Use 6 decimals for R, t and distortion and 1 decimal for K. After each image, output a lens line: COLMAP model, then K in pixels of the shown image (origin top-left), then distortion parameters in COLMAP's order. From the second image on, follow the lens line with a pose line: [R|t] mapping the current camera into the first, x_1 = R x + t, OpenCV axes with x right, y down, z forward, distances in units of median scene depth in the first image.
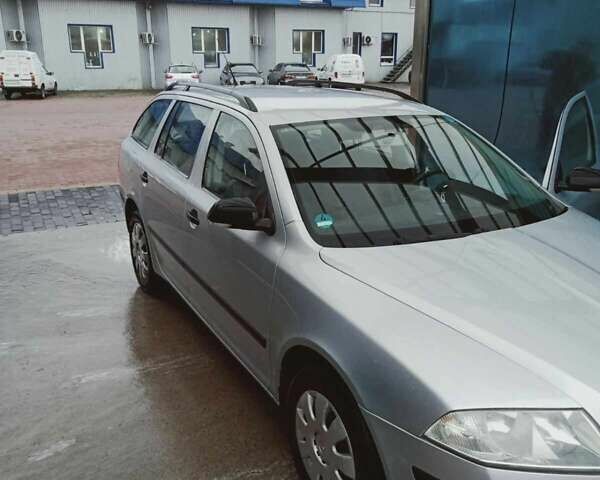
lens RADIAL K [[580.8, 0, 300.0], [0, 580.8, 240.0], [0, 0, 1]] dist [-0.006181, -0.003146]
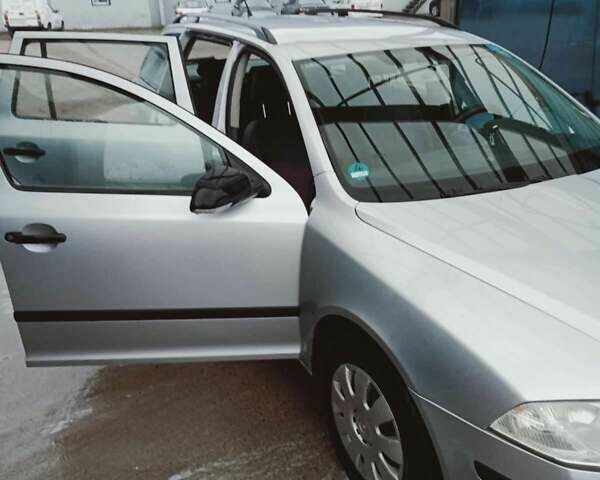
lens RADIAL K [[566.7, 0, 317.9], [0, 566.7, 240.1], [0, 0, 1]] dist [0.012617, -0.000303]
pose [[0.999794, -0.020220, 0.001758, -0.020728], [0.019908, 0.993846, 0.108969, -0.019470], [-0.003951, -0.108912, 0.994044, 0.121406]]
